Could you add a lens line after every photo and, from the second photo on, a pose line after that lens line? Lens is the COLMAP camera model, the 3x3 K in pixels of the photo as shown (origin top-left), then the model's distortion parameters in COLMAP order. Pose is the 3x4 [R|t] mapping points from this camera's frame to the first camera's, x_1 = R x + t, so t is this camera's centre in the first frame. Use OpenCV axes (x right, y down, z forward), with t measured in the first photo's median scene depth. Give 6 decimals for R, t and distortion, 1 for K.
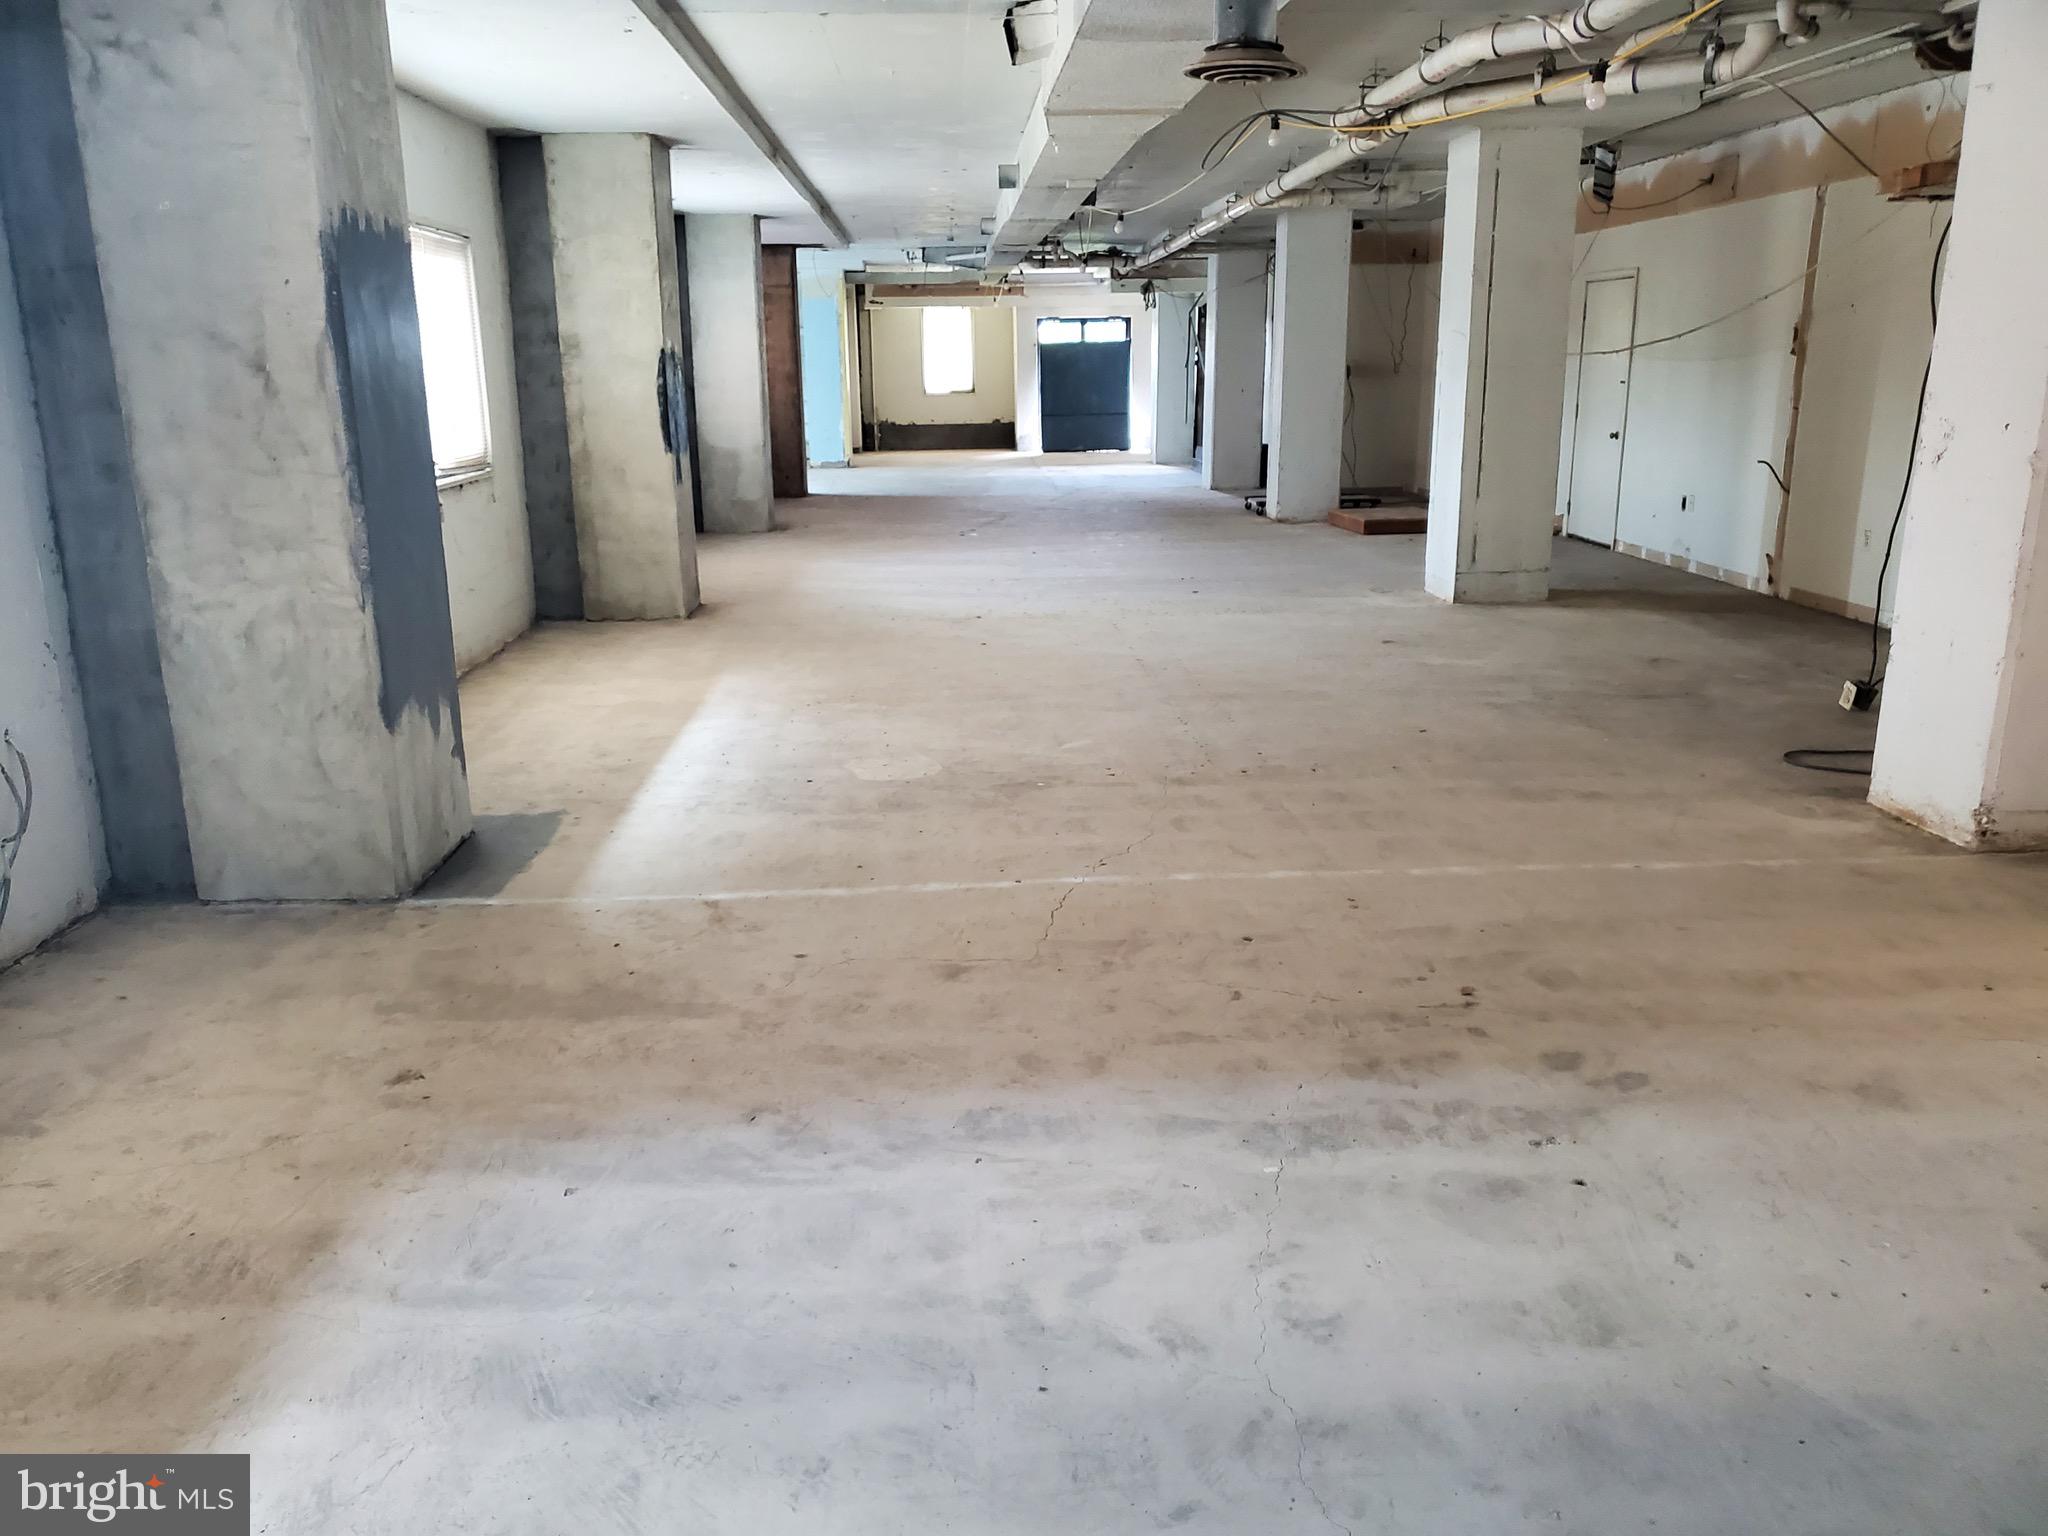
lens RADIAL K [[1612.7, 0, 1024.0], [0, 1612.7, 768.0], [0, 0, 1]] dist [0.011808, -0.003318]
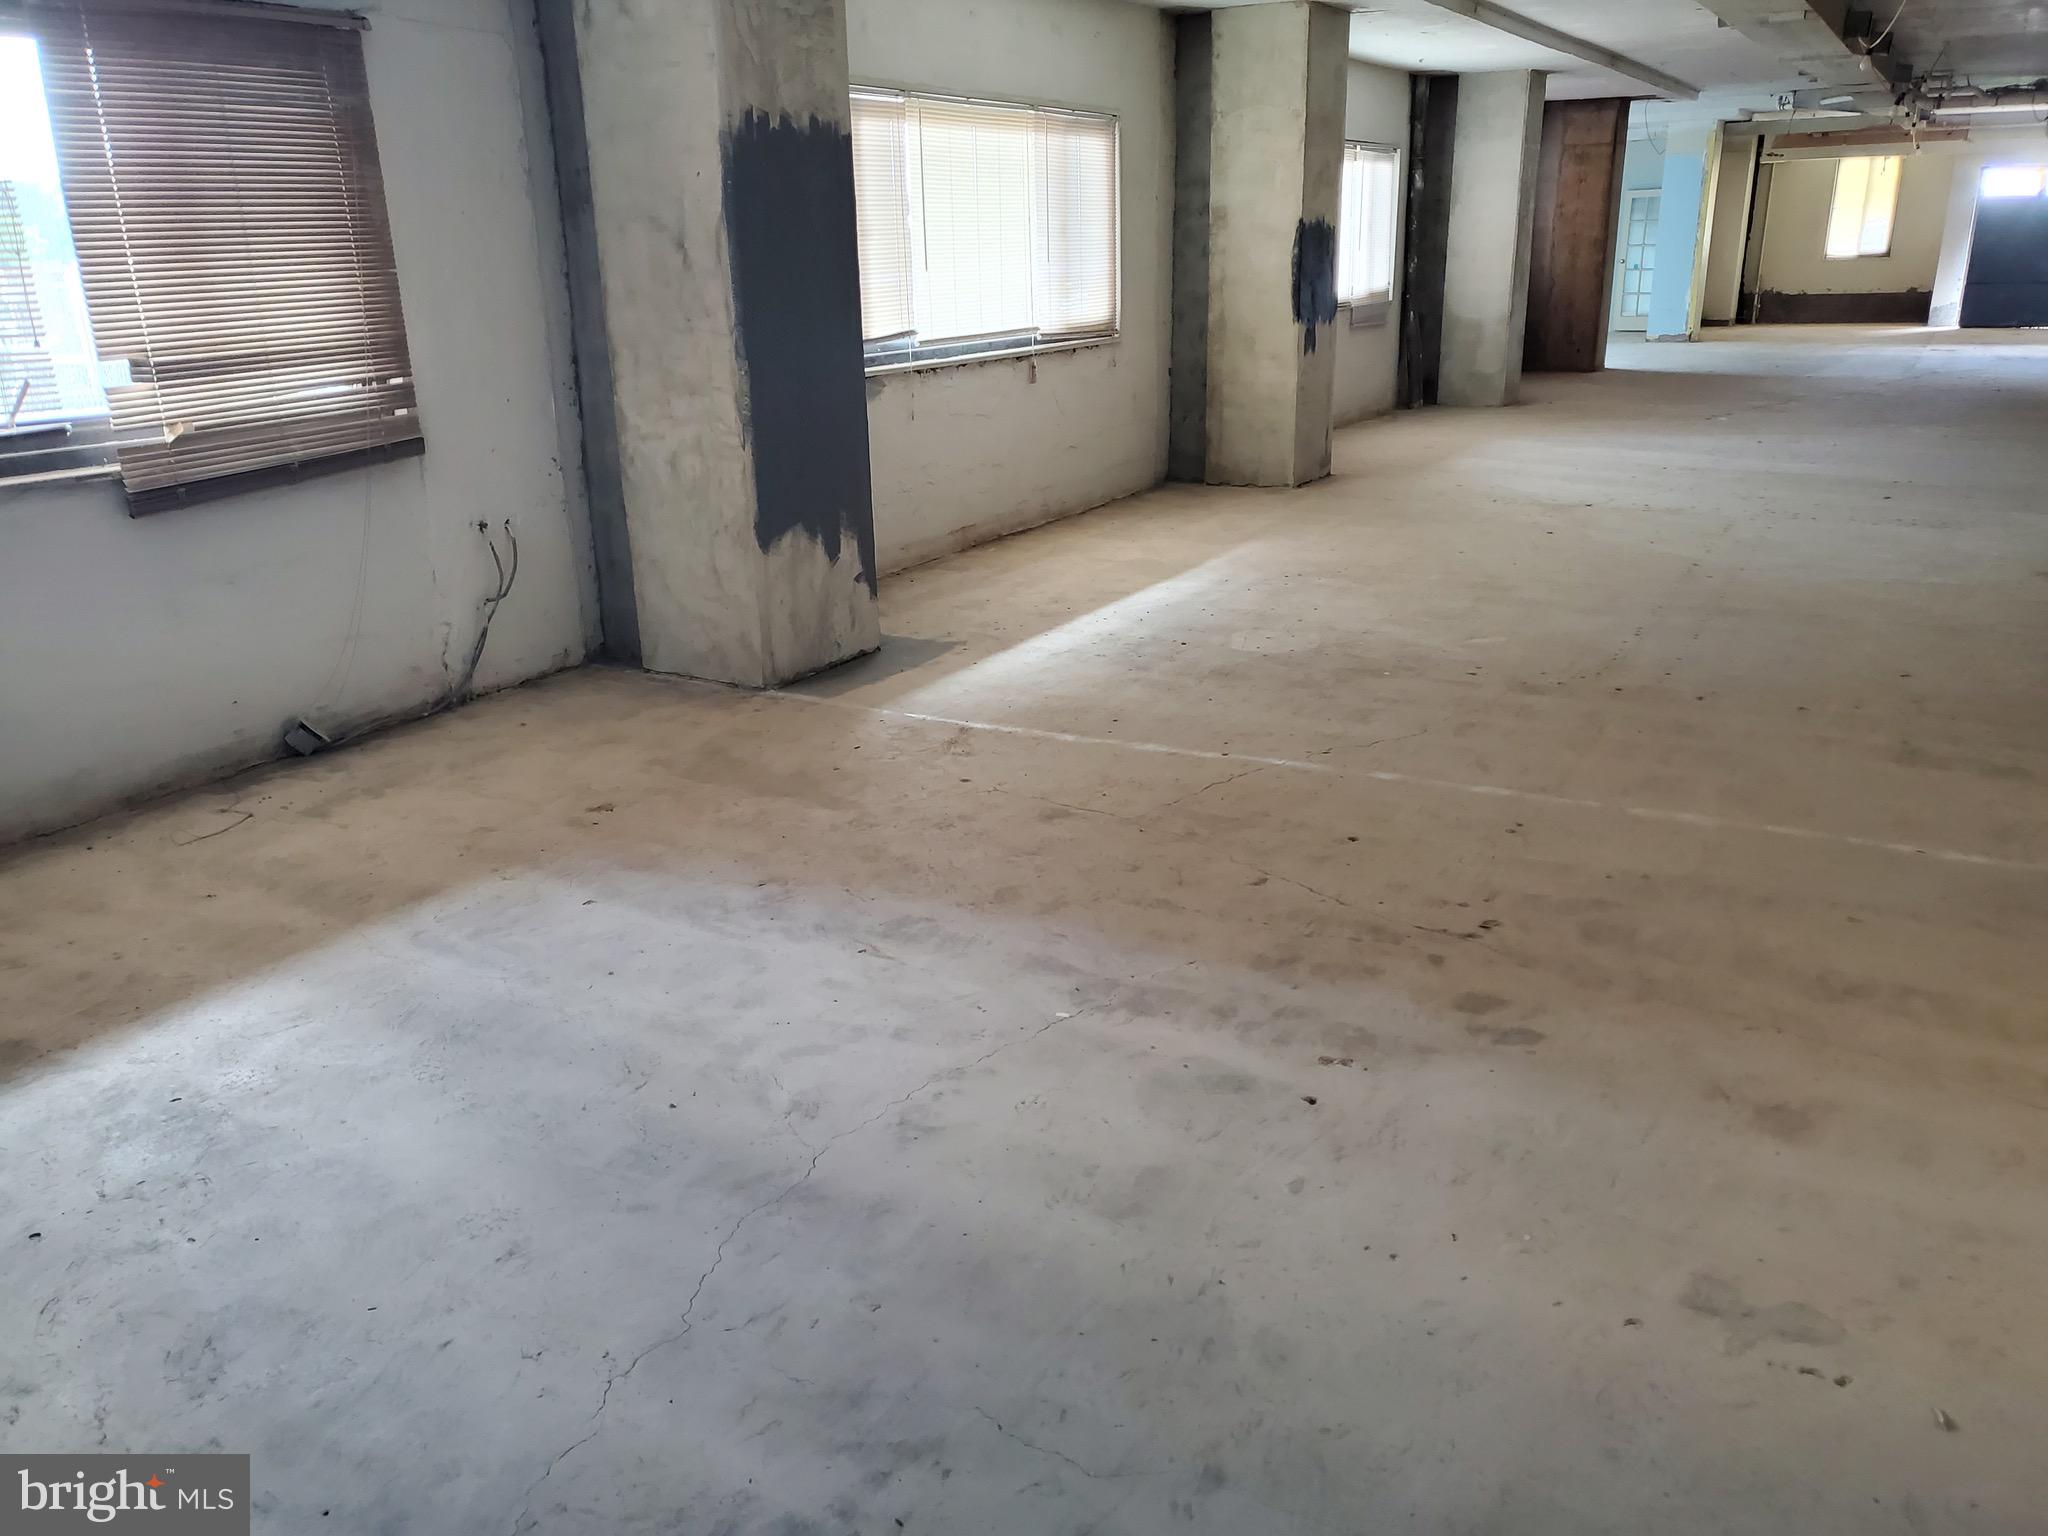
lens RADIAL K [[1629.9, 0, 1024.0], [0, 1629.9, 768.0], [0, 0, 1]] dist [0.031199, -0.041692]
pose [[0.843277, 0.159177, -0.513368, 0.441758], [-0.121182, 0.986854, 0.106931, -0.016318], [0.523640, -0.027961, 0.851480, 0.051280]]
